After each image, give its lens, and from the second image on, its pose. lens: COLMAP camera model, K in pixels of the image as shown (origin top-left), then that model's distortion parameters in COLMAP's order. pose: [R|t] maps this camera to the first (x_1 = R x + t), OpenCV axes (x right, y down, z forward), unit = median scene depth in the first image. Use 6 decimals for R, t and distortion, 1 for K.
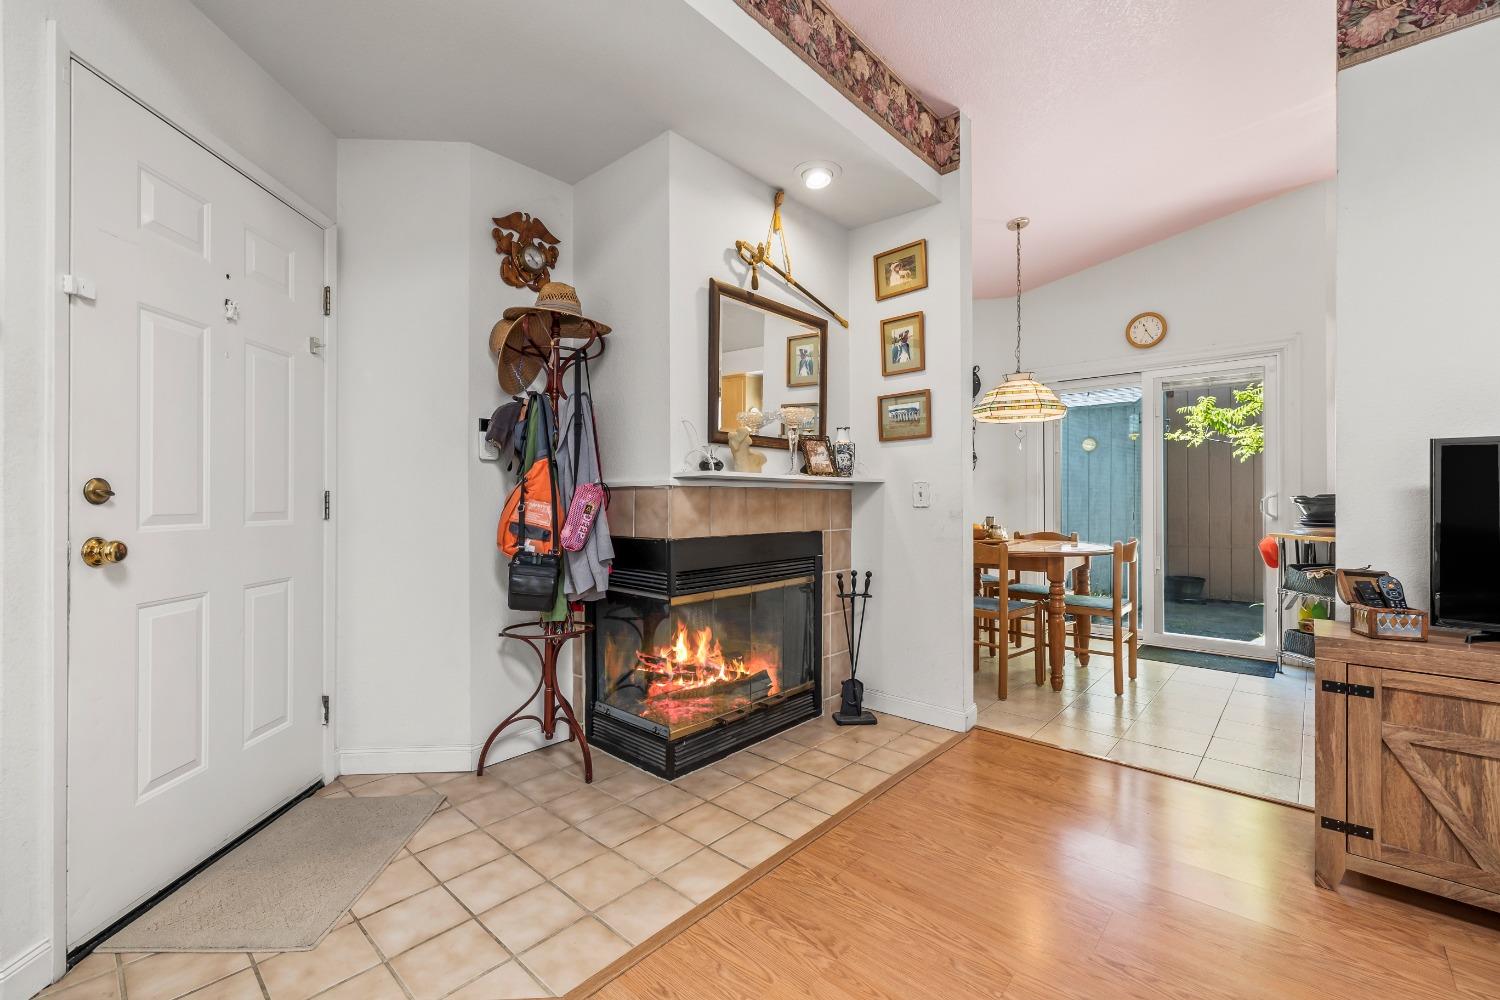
lens RADIAL K [[634.0, 0, 750.4], [0, 634.0, 494.9], [0, 0, 1]] dist [0.000866, -0.000428]
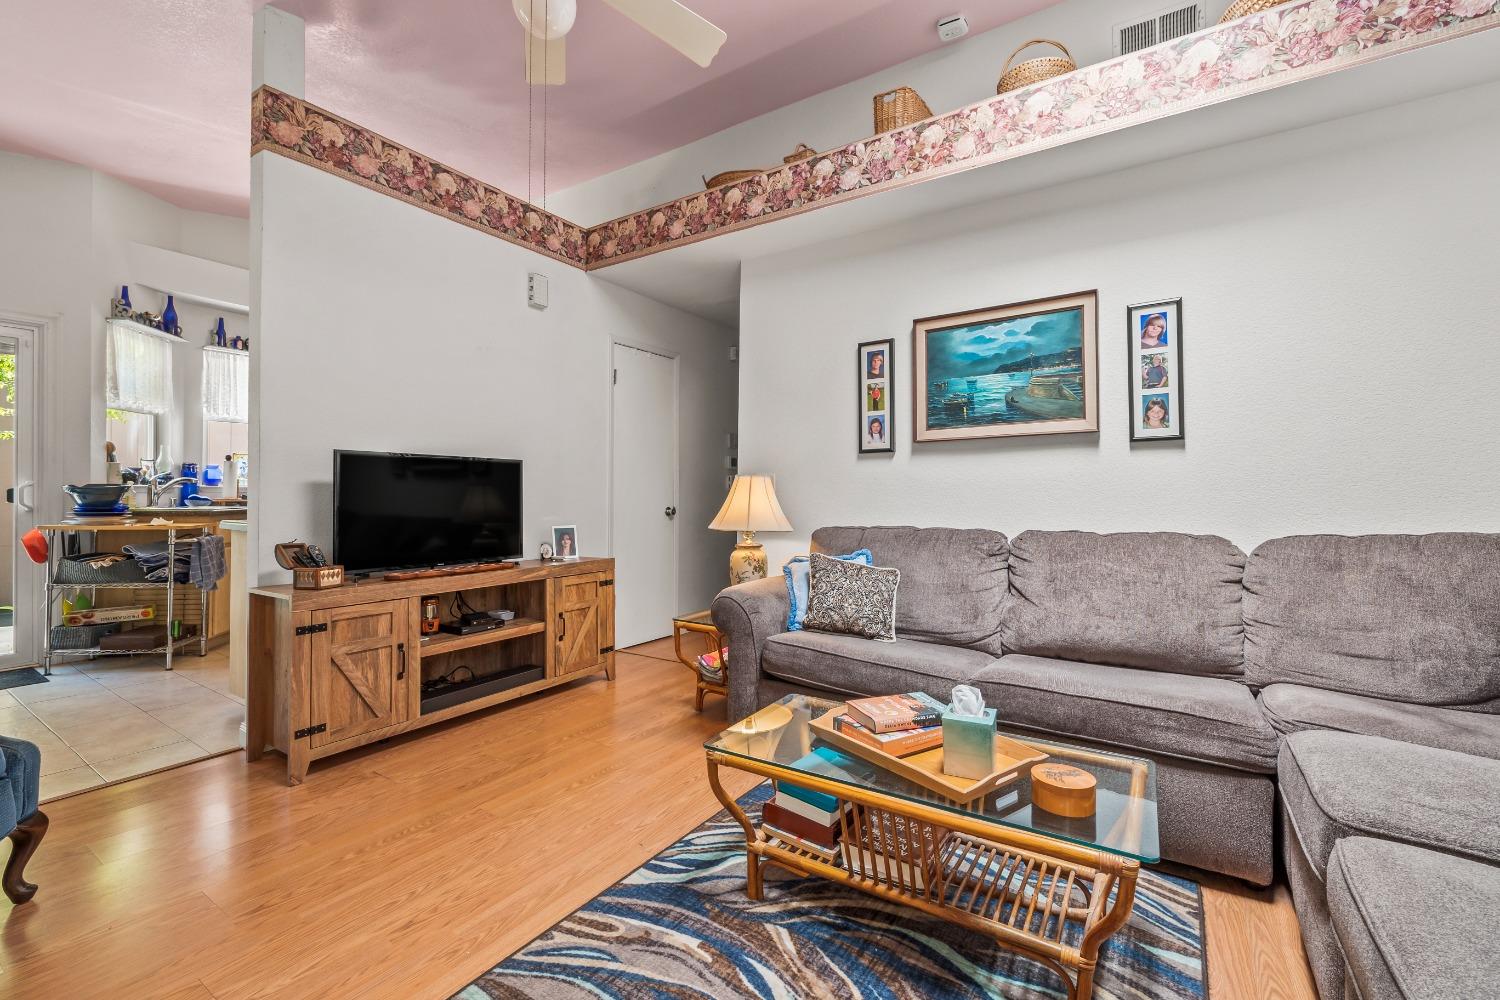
lens RADIAL K [[634.0, 0, 755.7], [0, 634.0, 490.3], [0, 0, 1]] dist [0.000866, -0.000428]
pose [[-0.157832, 0.001645, 0.987465, -0.369040], [-0.013284, 0.999905, -0.003789, -0.000624], [-0.987377, -0.013715, -0.157795, 0.181993]]
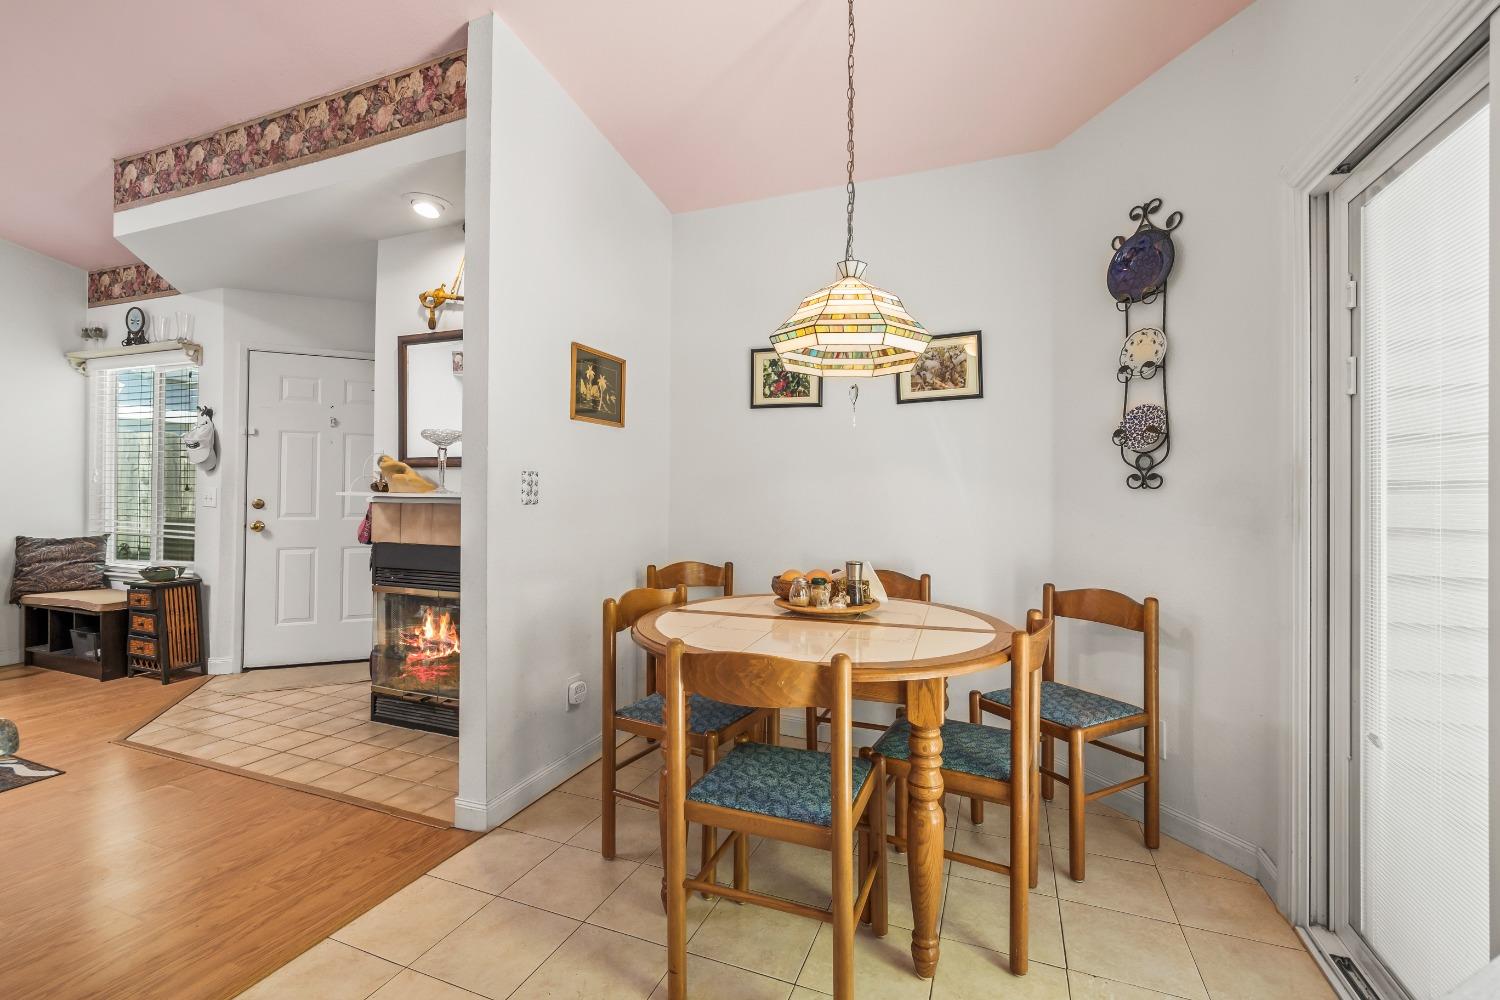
lens RADIAL K [[634.0, 0, 765.0], [0, 634.0, 485.6], [0, 0, 1]] dist [0.000866, -0.000428]
pose [[0.359900, -0.010919, -0.932927, 1.353592], [-0.000340, 0.999930, -0.011834, -0.031132], [0.932991, 0.004577, 0.359871, 1.212224]]
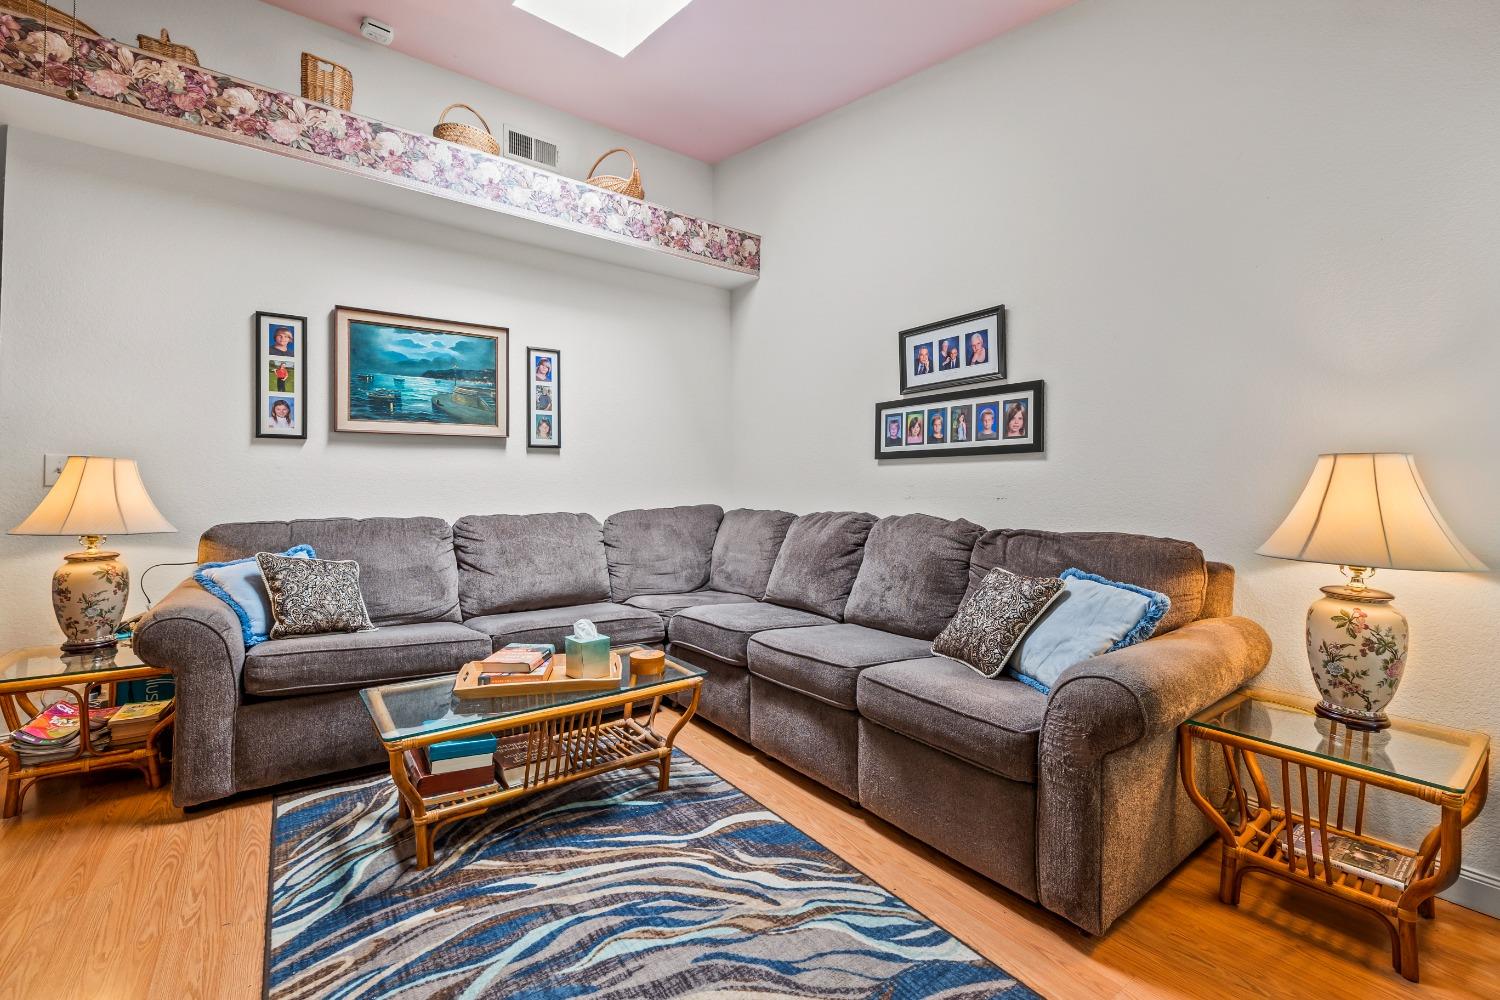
lens RADIAL K [[634.0, 0, 745.3], [0, 634.0, 480.2], [0, 0, 1]] dist [0.000866, -0.000428]
pose [[-0.978105, -0.008015, 0.207957, -0.205680], [-0.012592, 0.999707, -0.020694, 0.004098], [-0.207730, -0.022859, -0.977919, 0.689938]]
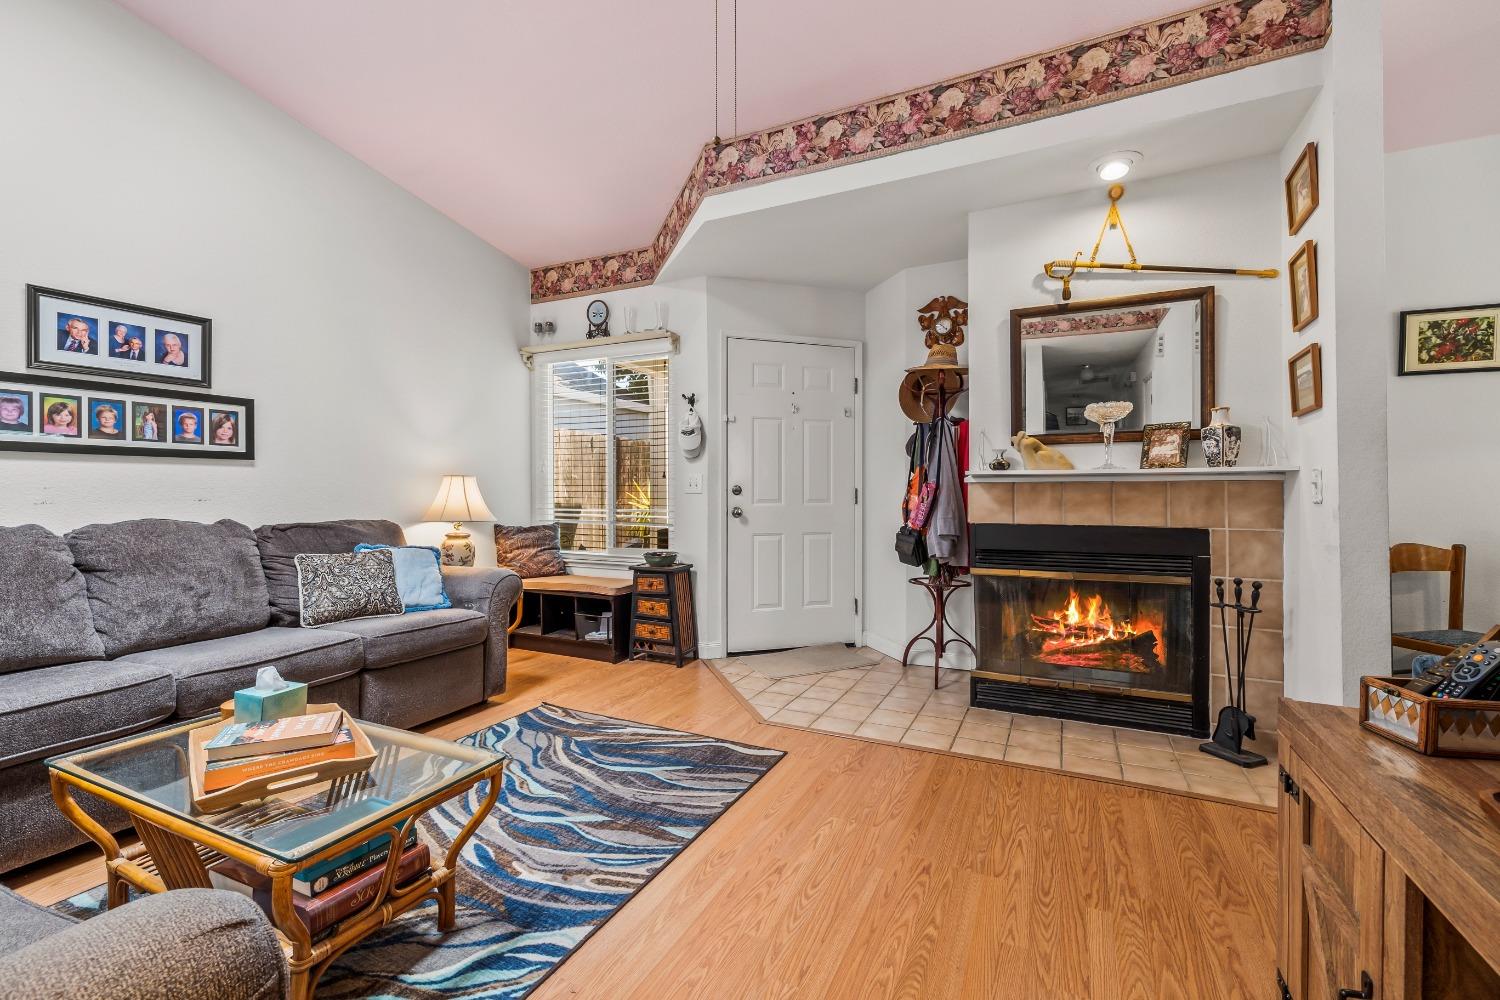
lens RADIAL K [[634.0, 0, 753.0], [0, 634.0, 487.6], [0, 0, 1]] dist [0.000866, -0.000428]
pose [[0.269876, -0.008800, -0.962855, 0.957539], [0.008231, 0.999943, -0.006832, 0.001138], [0.962860, -0.006082, 0.269933, 0.196112]]
